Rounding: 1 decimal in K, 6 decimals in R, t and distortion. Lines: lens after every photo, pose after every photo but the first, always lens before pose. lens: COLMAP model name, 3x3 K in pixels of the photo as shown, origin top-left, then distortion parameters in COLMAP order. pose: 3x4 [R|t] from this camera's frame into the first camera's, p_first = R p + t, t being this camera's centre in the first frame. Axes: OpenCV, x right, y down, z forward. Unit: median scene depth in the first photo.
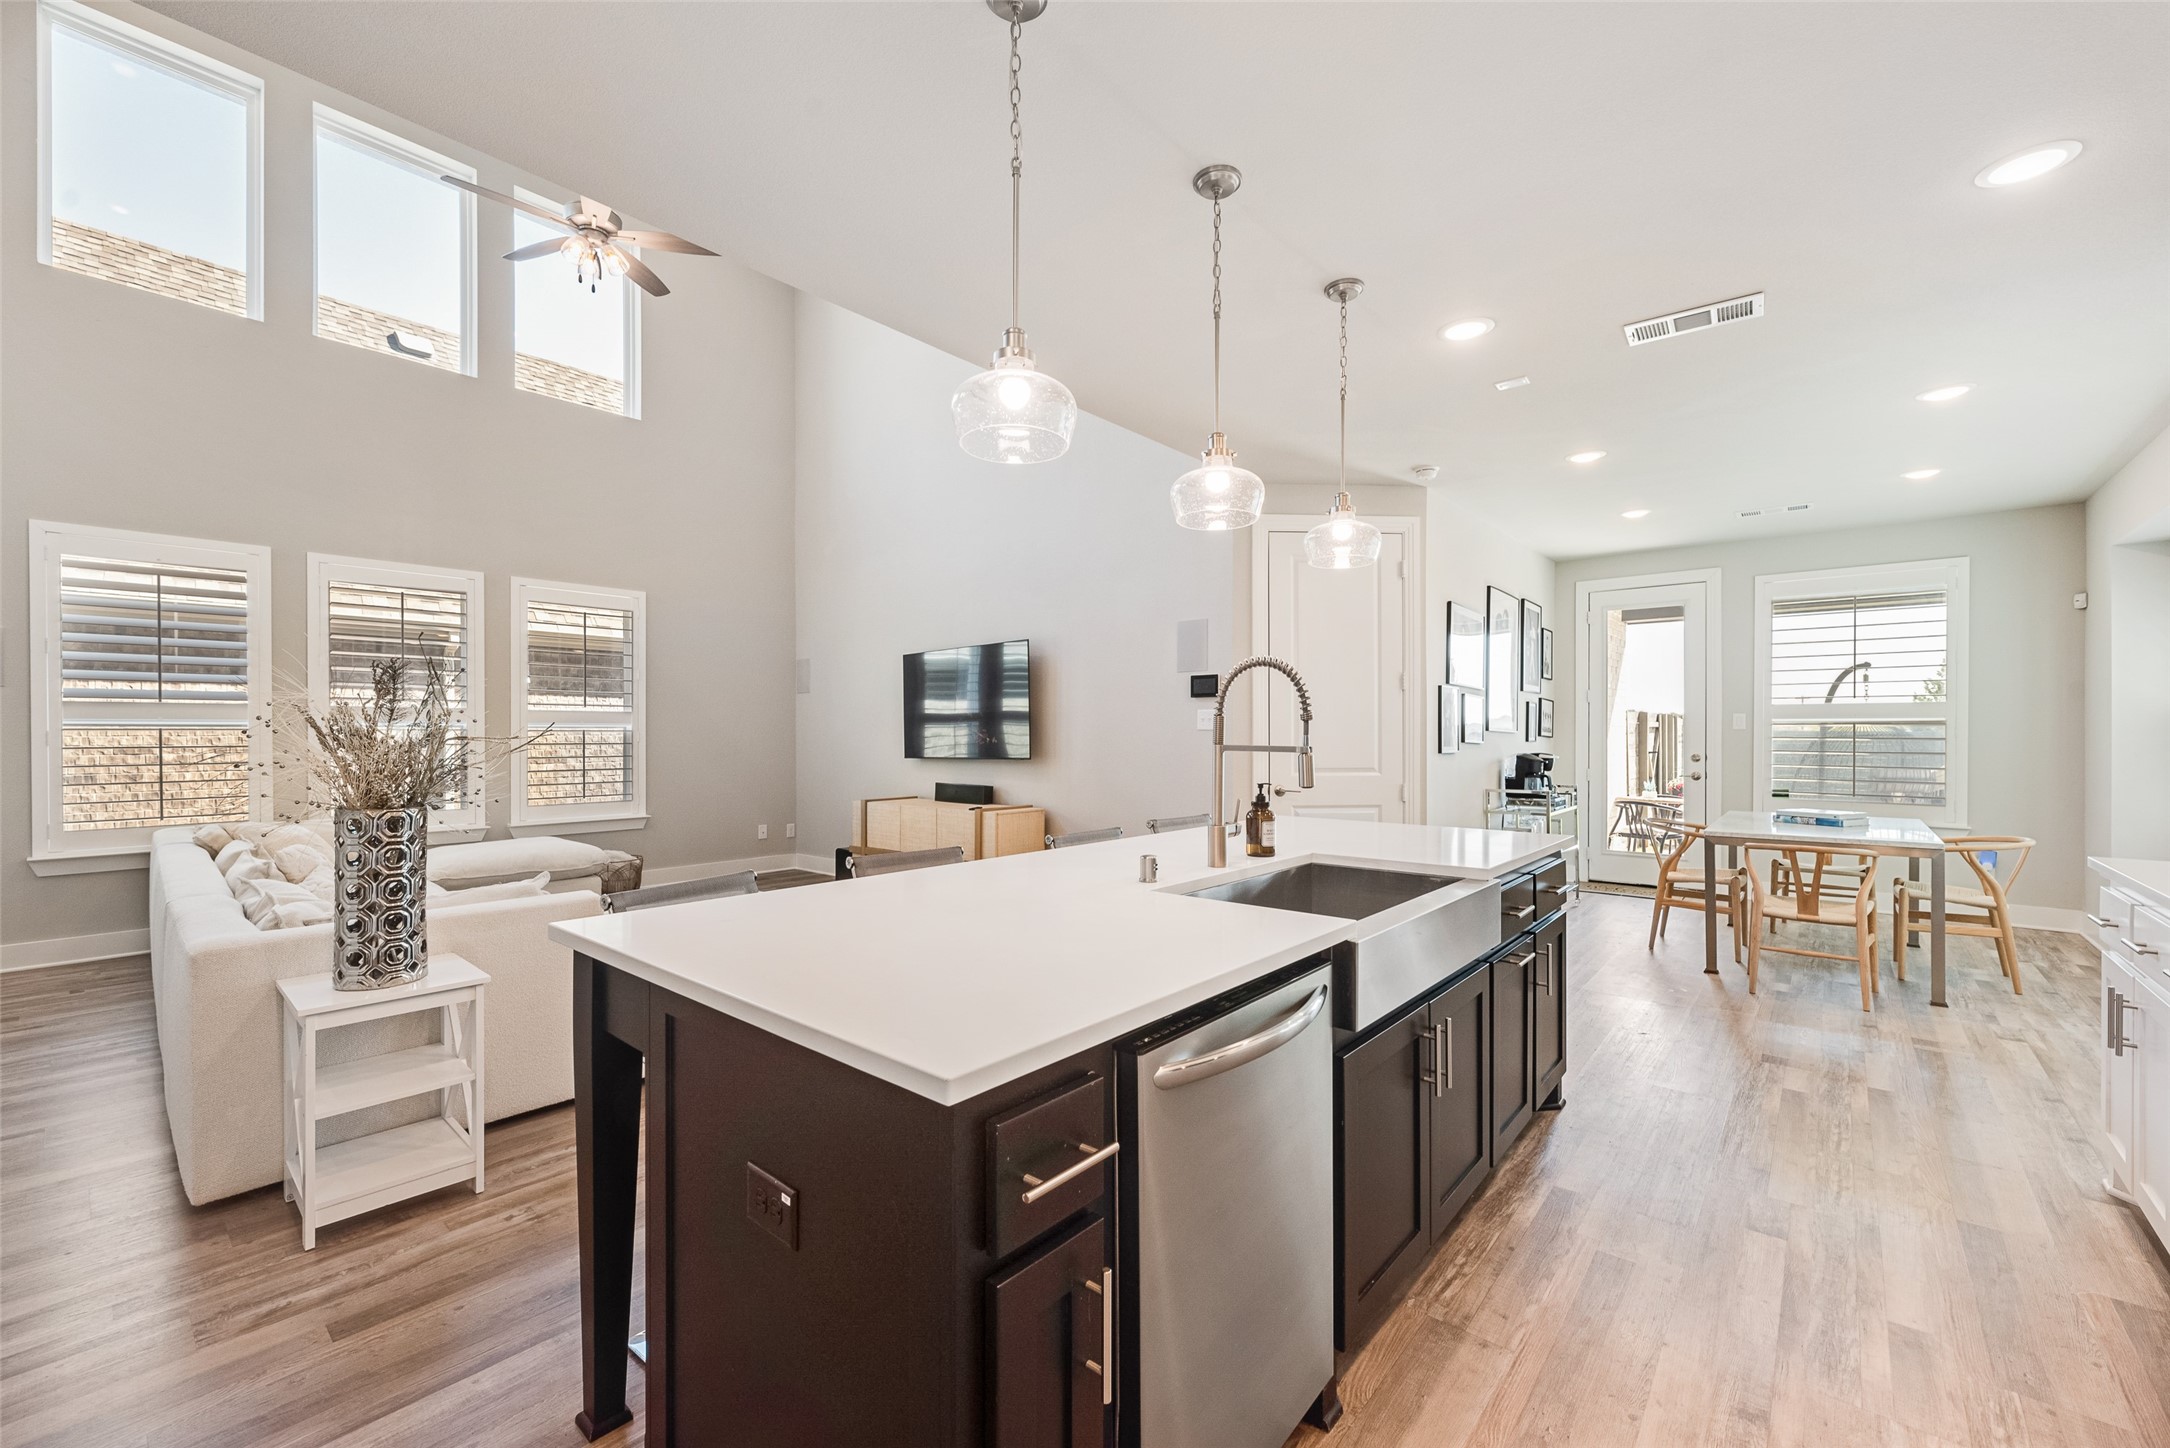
lens RADIAL K [[868.8, 0, 1088.7], [0, 868.8, 735.5], [0, 0, 1]] dist [0.002904, -0.000646]
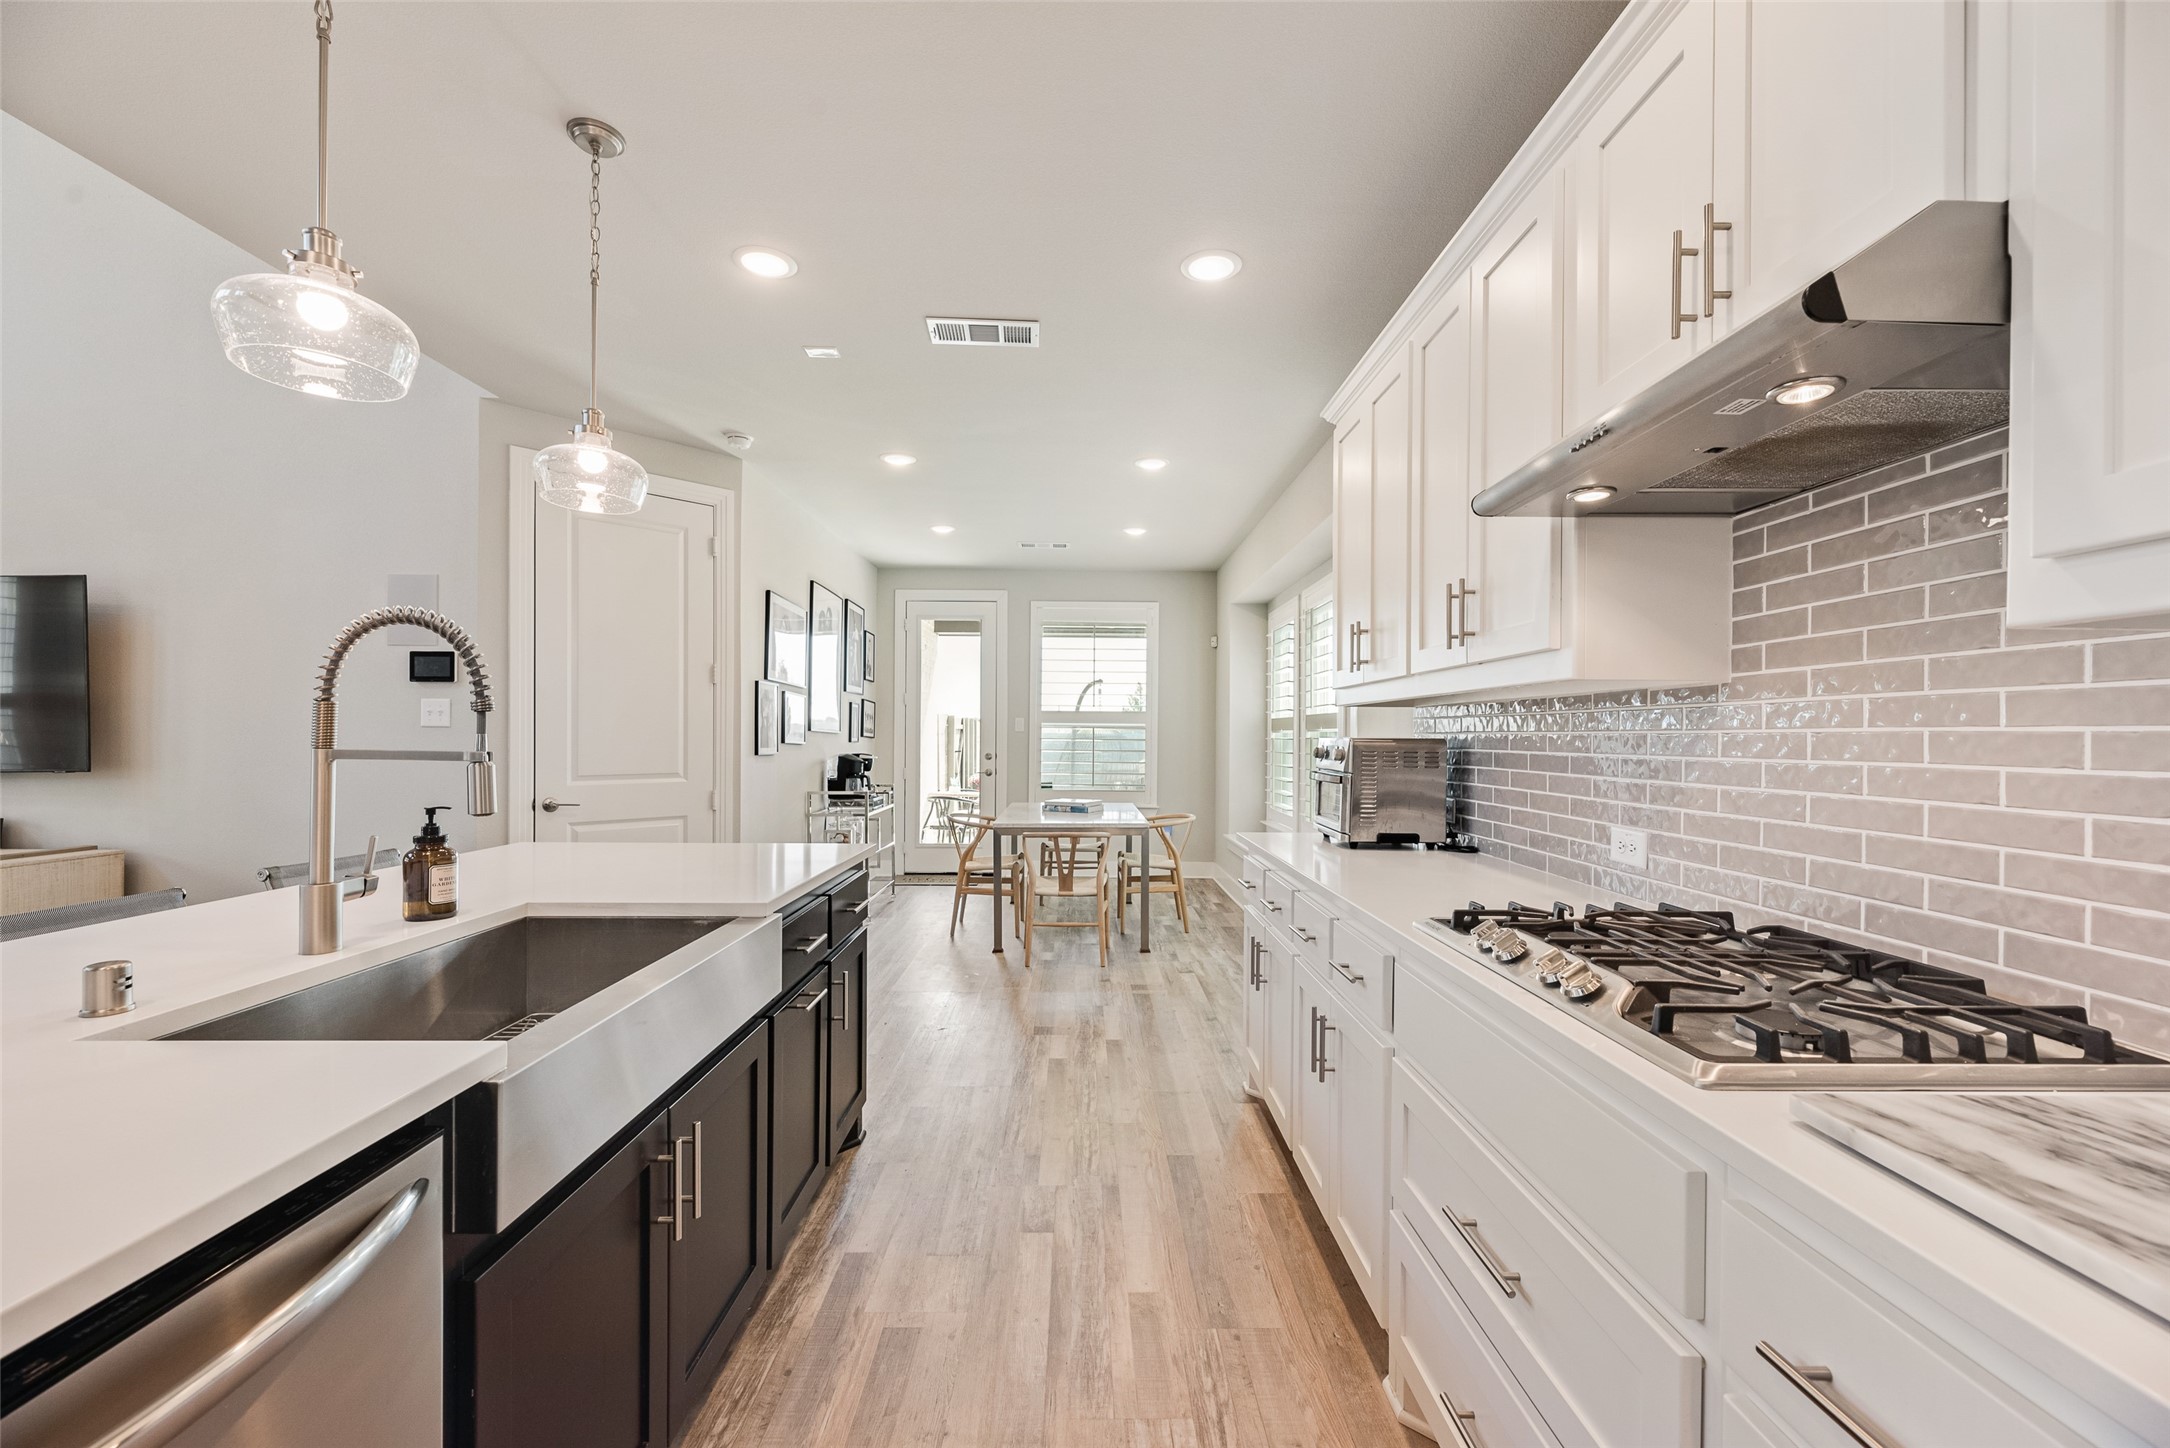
lens RADIAL K [[868.8, 0, 1088.7], [0, 868.8, 735.5], [0, 0, 1]] dist [0.002904, -0.000646]
pose [[0.750883, 0.004954, 0.660417, 0.108737], [-0.004860, 0.999986, -0.001976, -0.000017], [-0.660417, -0.001726, 0.750897, 0.144160]]
